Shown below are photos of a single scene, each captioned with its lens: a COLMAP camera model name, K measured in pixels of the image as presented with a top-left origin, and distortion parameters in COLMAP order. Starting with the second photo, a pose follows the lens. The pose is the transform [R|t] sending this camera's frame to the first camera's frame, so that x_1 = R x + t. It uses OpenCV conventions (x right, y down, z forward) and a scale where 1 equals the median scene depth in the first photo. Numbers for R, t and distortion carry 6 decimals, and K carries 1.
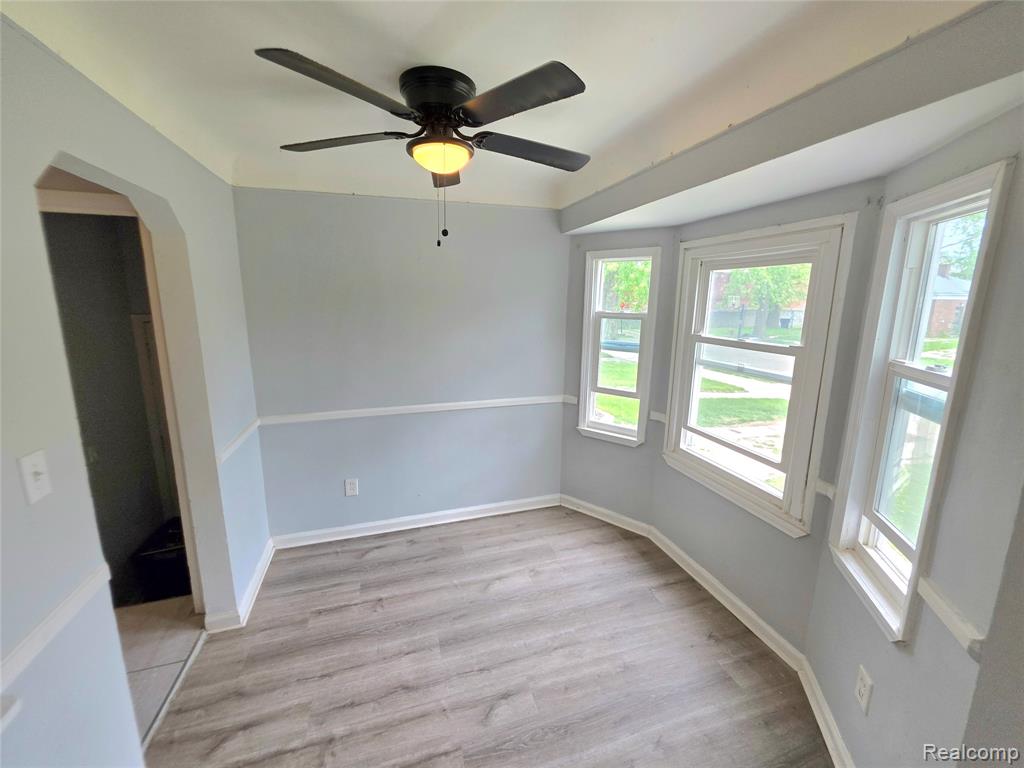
lens RADIAL K [[413.5, 0, 516.1], [0, 413.5, 380.2], [0, 0, 1]] dist [0.001509, -0.000364]
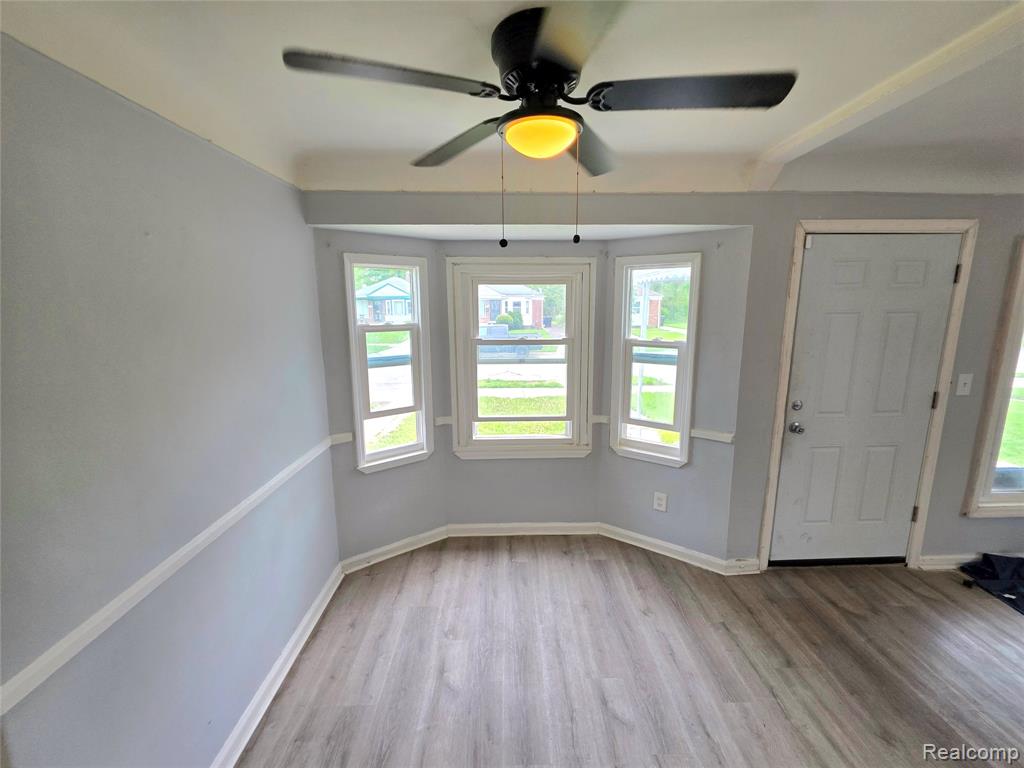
lens RADIAL K [[413.5, 0, 514.2], [0, 413.5, 378.4], [0, 0, 1]] dist [0.001509, -0.000364]
pose [[0.268985, -0.185232, 0.945165, -0.586178], [0.193918, 0.971652, 0.135236, -0.124486], [-0.943421, 0.146908, 0.297279, 0.512996]]
